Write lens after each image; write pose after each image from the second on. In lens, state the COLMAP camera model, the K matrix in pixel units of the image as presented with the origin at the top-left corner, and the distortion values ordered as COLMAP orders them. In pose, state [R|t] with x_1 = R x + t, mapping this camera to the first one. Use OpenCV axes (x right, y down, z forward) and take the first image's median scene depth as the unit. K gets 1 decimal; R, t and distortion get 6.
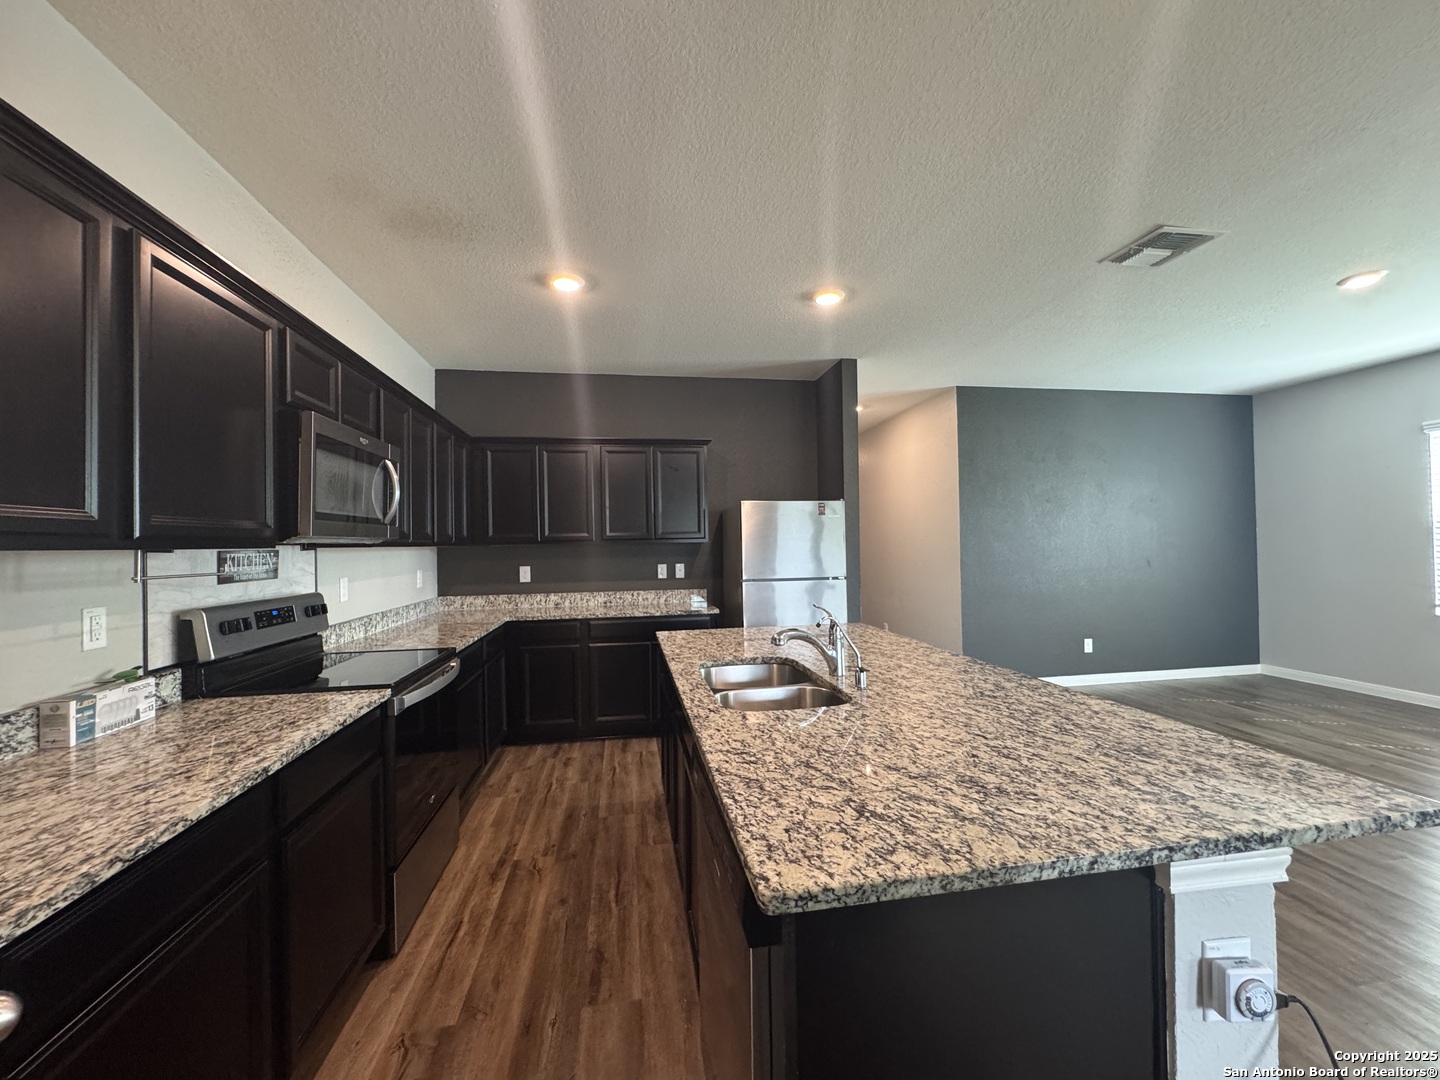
lens RADIAL K [[580.6, 0, 713.5], [0, 580.6, 538.0], [0, 0, 1]] dist [-0.005358, 0.000518]
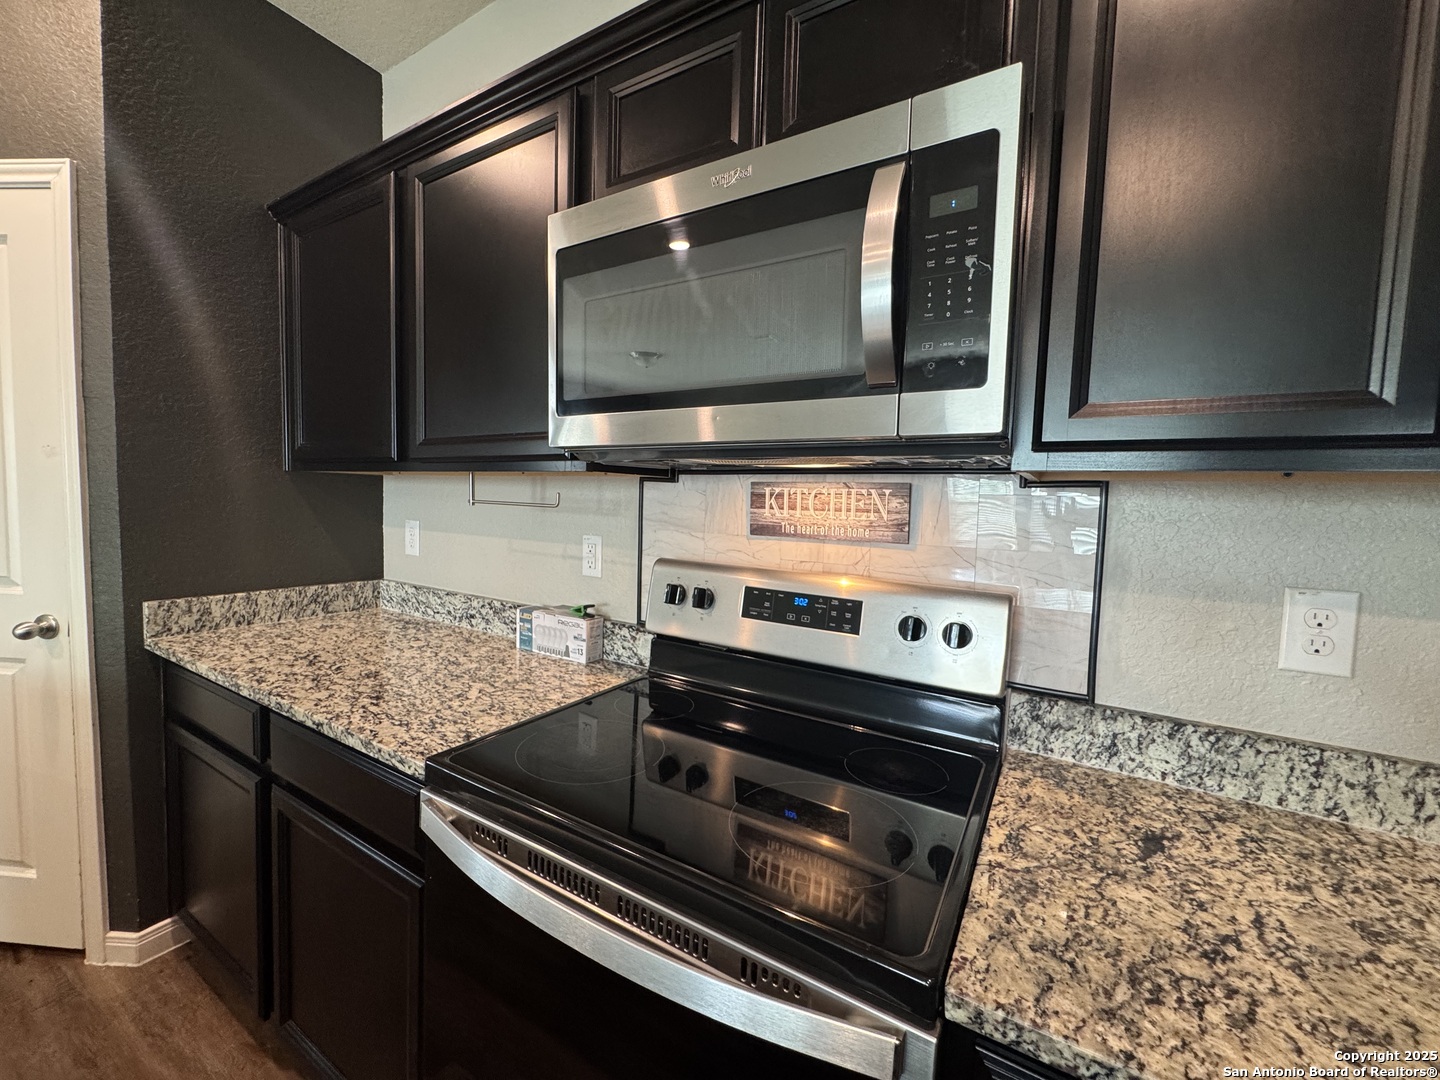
lens RADIAL K [[580.6, 0, 720.8], [0, 580.6, 537.0], [0, 0, 1]] dist [-0.005358, 0.000518]
pose [[-0.645101, 0.045497, -0.762741, -0.337202], [-0.012278, 0.997480, 0.069883, 0.037700], [0.763998, 0.054447, -0.642917, 1.363883]]
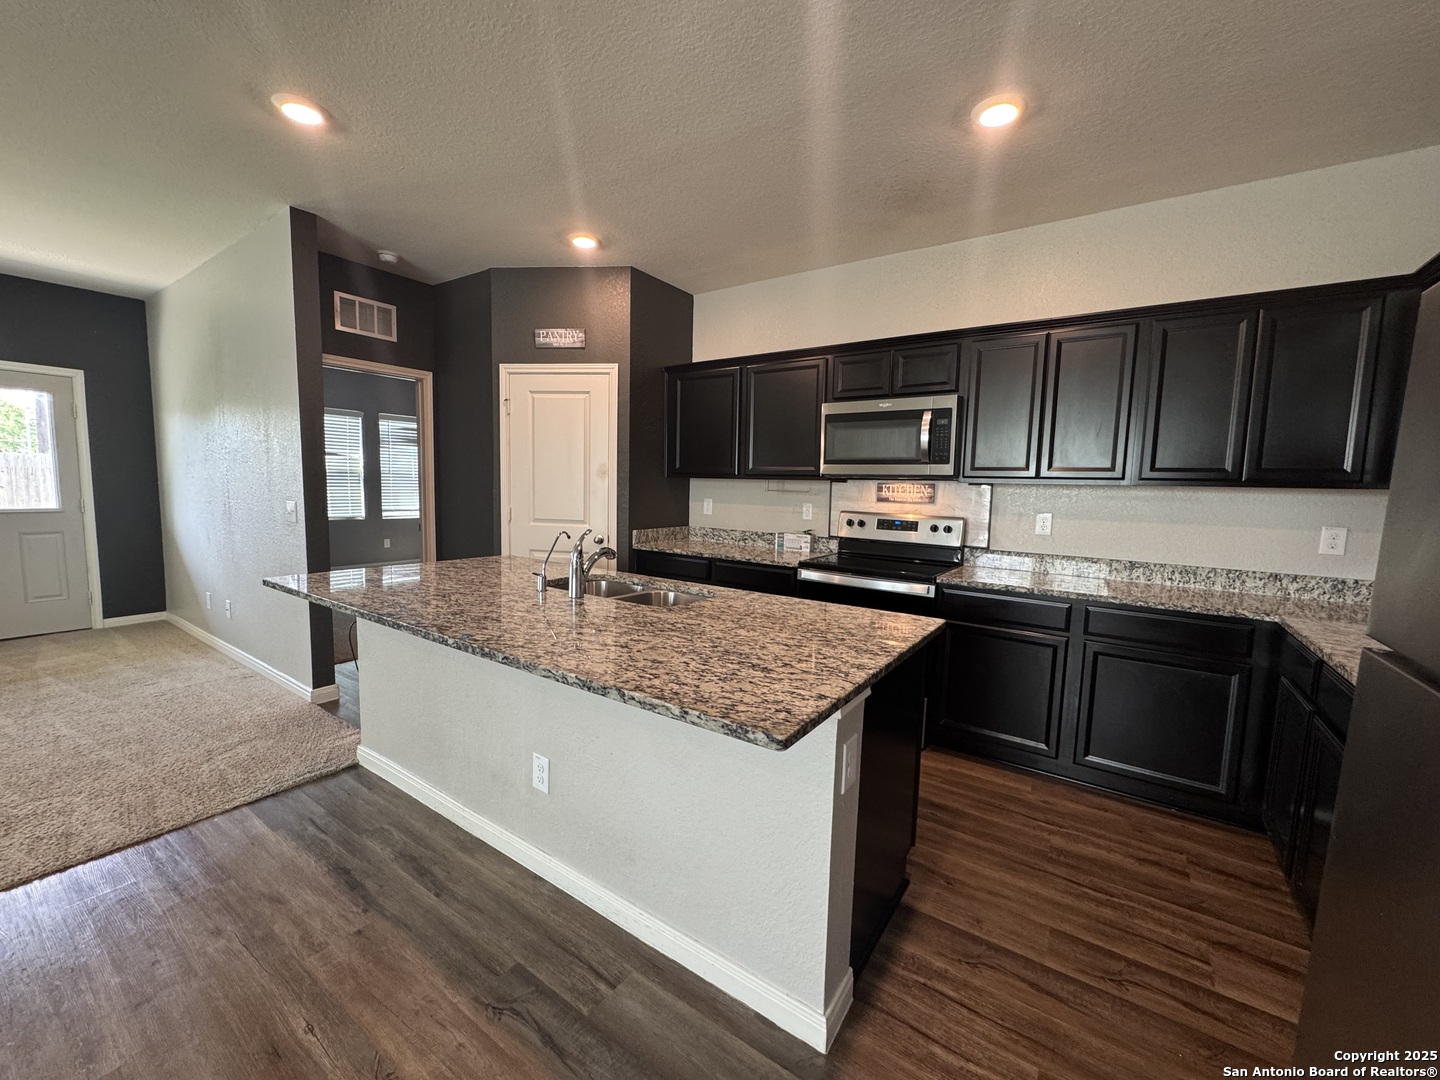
lens RADIAL K [[580.6, 0, 724.4], [0, 580.6, 540.1], [0, 0, 1]] dist [-0.005358, 0.000518]
pose [[-0.685874, 0.072886, -0.724061, 0.769940], [-0.003271, 0.994653, 0.103223, 0.014603], [0.727713, 0.073166, -0.681968, 1.859581]]
